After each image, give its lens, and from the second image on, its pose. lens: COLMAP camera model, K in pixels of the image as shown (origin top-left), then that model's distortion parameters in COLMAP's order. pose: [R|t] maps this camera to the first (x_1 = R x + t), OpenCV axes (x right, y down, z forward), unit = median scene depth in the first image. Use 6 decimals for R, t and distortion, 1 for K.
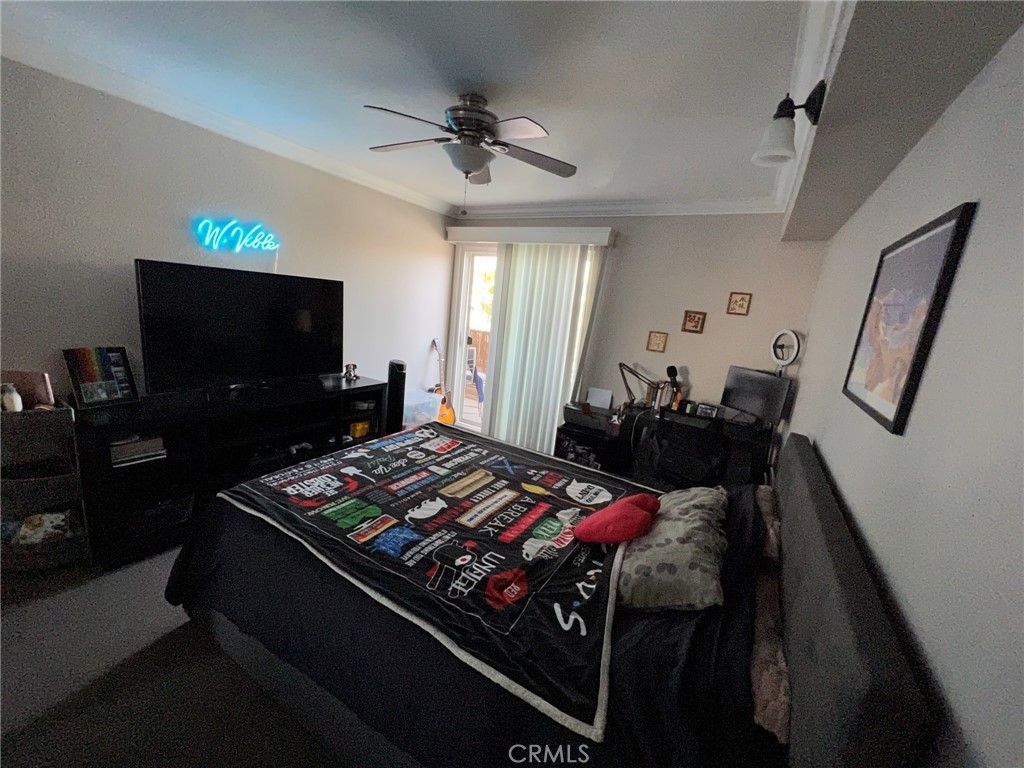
lens RADIAL K [[408.7, 0, 511.1], [0, 408.7, 386.5], [0, 0, 1]] dist [-0.000266, 0.000313]
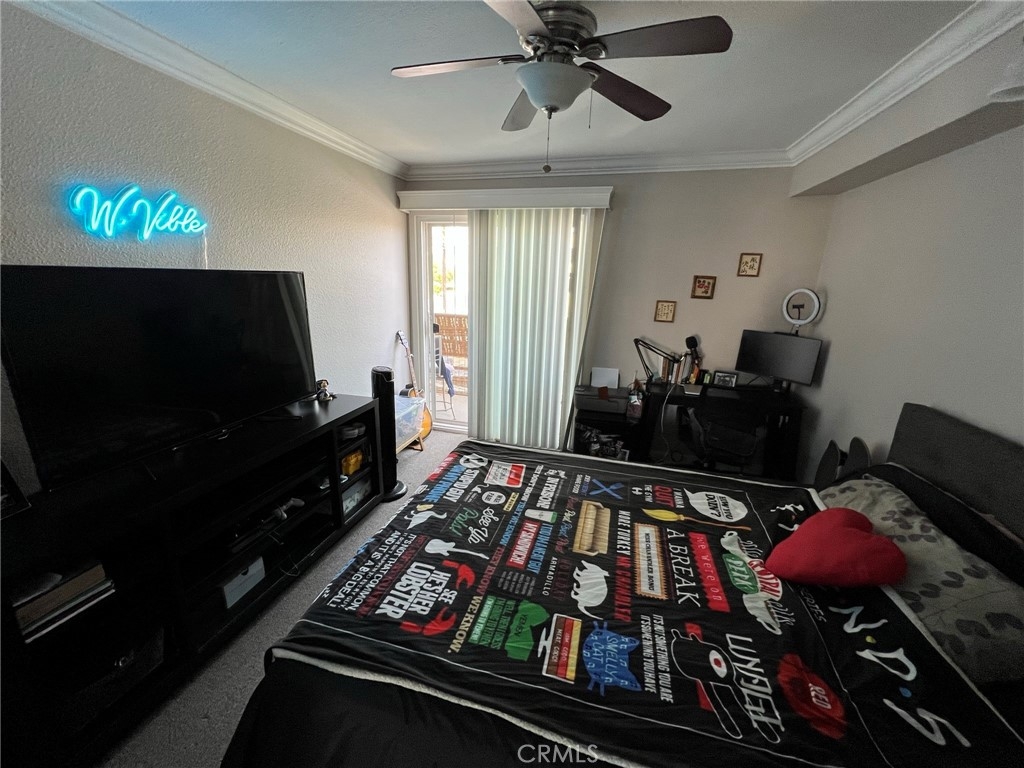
lens RADIAL K [[410.0, 0, 512.5], [0, 410.0, 386.7], [0, 0, 1]] dist [-0.000282, 0.000630]
pose [[0.960077, -0.141199, 0.241484, -0.356205], [0.122196, 0.988232, 0.092014, -0.105734], [-0.251635, -0.058833, 0.966032, 0.261580]]
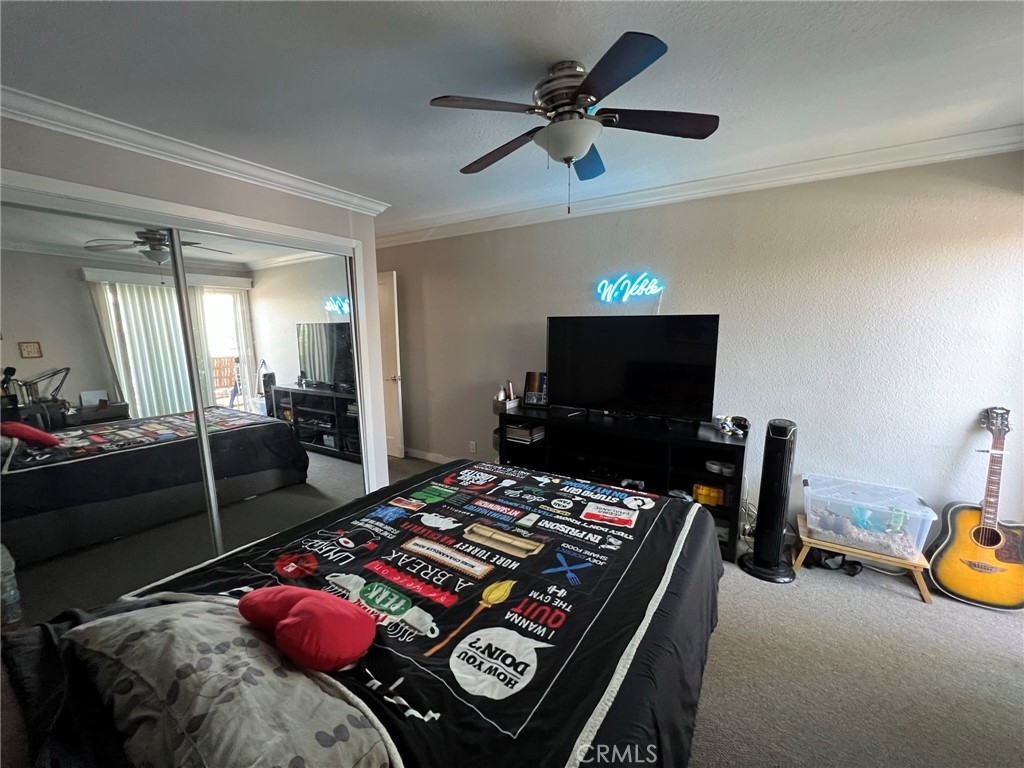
lens RADIAL K [[410.0, 0, 511.8], [0, 410.0, 389.6], [0, 0, 1]] dist [-0.000282, 0.000630]
pose [[-0.026313, 0.058922, -0.997916, 0.619114], [-0.203720, 0.976996, 0.063059, -0.100519], [0.978676, 0.204954, -0.013704, 0.861680]]
